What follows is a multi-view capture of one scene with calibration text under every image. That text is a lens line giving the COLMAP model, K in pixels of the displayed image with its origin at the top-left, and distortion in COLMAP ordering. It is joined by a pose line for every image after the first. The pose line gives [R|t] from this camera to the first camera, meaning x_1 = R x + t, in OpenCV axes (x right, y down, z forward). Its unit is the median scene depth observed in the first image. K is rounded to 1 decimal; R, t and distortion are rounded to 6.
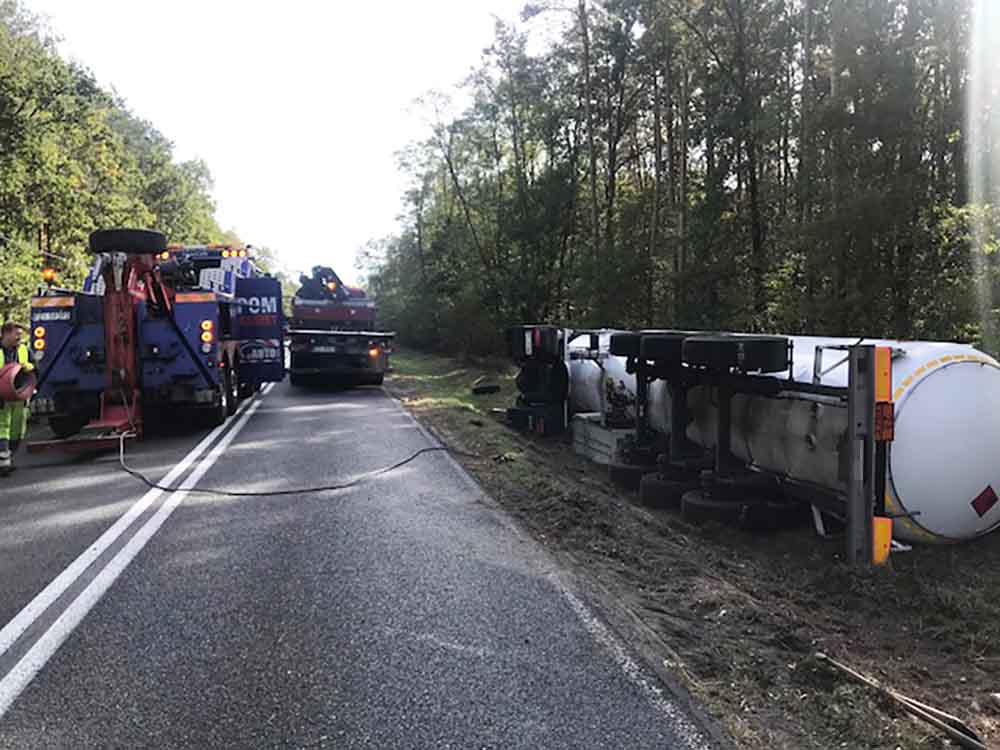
lens RADIAL K [[823.6, 0, 501.1], [0, 823.6, 369.1], [0, 0, 1]] dist [0.038484, -0.043325]
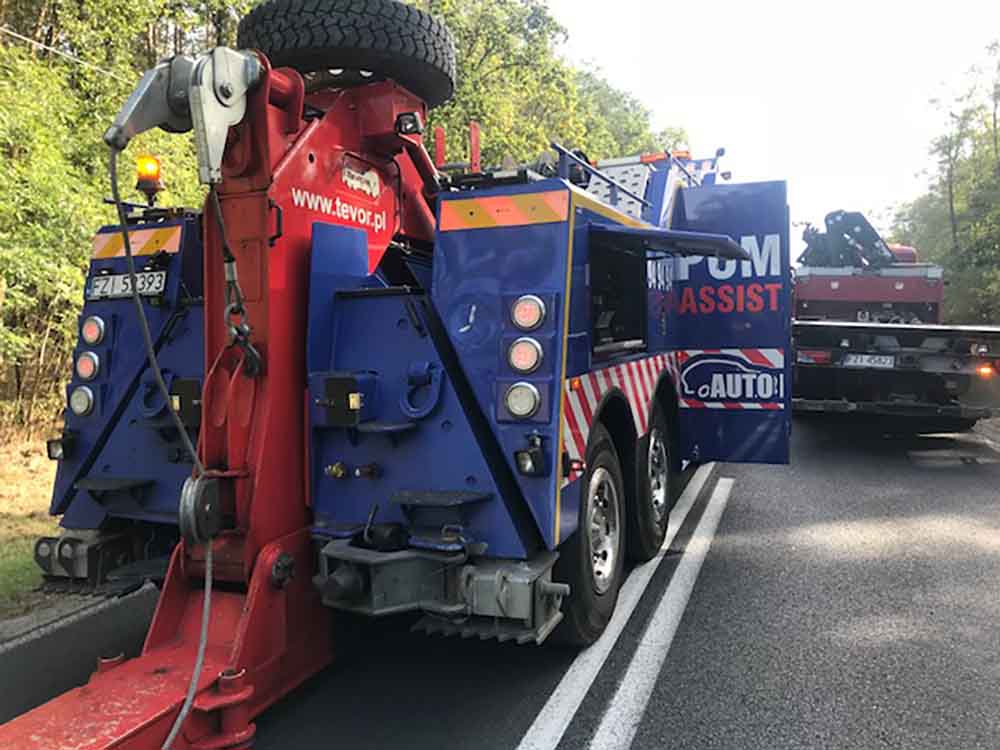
lens RADIAL K [[823.6, 0, 499.6], [0, 823.6, 369.2], [0, 0, 1]] dist [0.038484, -0.043325]
pose [[0.845033, 0.039653, -0.533242, -0.140628], [-0.029572, 0.999186, 0.027438, -0.026281], [0.533896, -0.007417, 0.845518, 0.486969]]
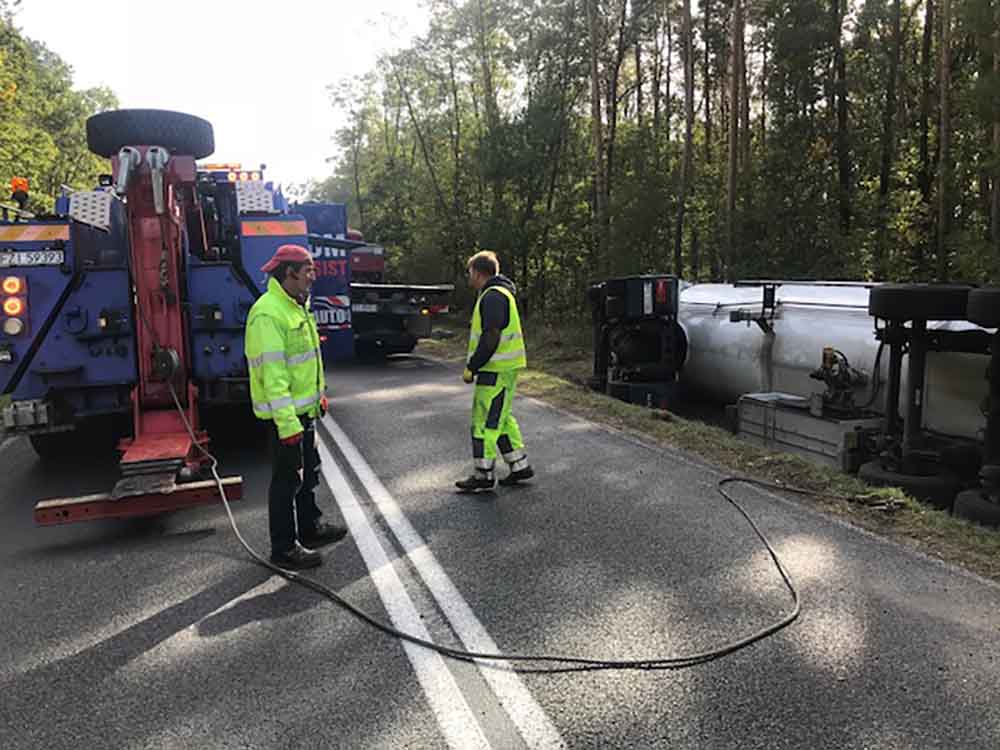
lens RADIAL K [[823.6, 0, 504.0], [0, 823.6, 366.6], [0, 0, 1]] dist [0.038484, -0.043325]
pose [[0.993424, -0.012898, 0.113769, -0.172723], [0.006733, 0.998496, 0.054407, -0.010698], [-0.114300, -0.053283, 0.992016, 0.236055]]
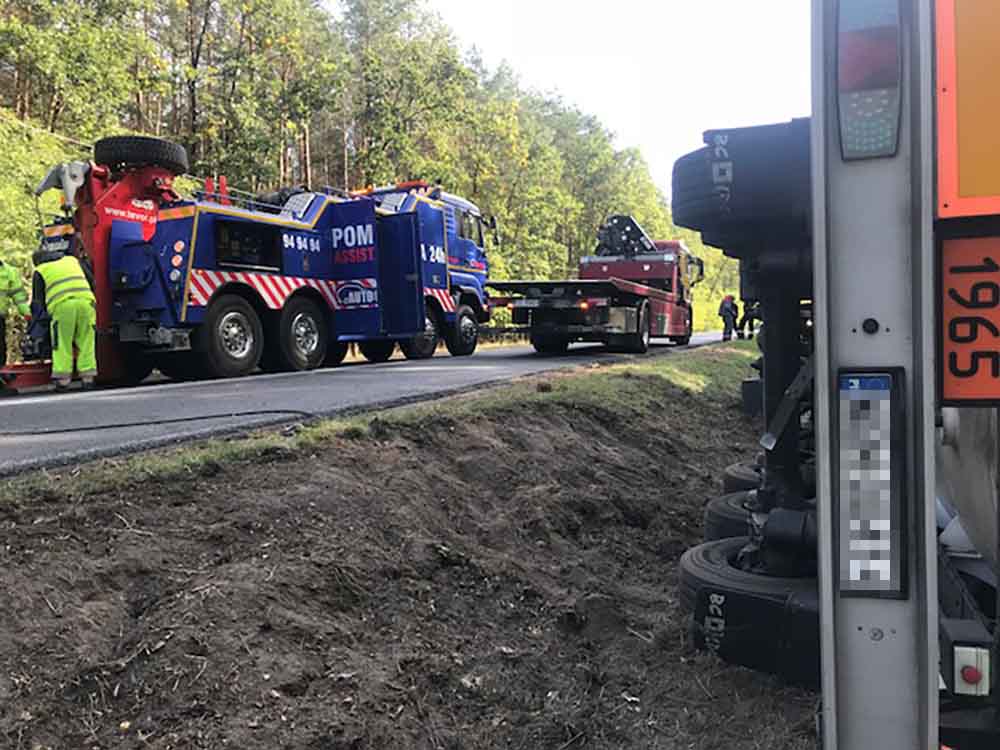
lens RADIAL K [[823.6, 0, 504.3], [0, 823.6, 375.2], [0, 0, 1]] dist [0.038484, -0.043325]
pose [[0.828299, 0.013942, -0.560113, 0.211504], [-0.007980, 0.999883, 0.013088, 0.034852], [0.560229, -0.006371, 0.828313, 0.330809]]
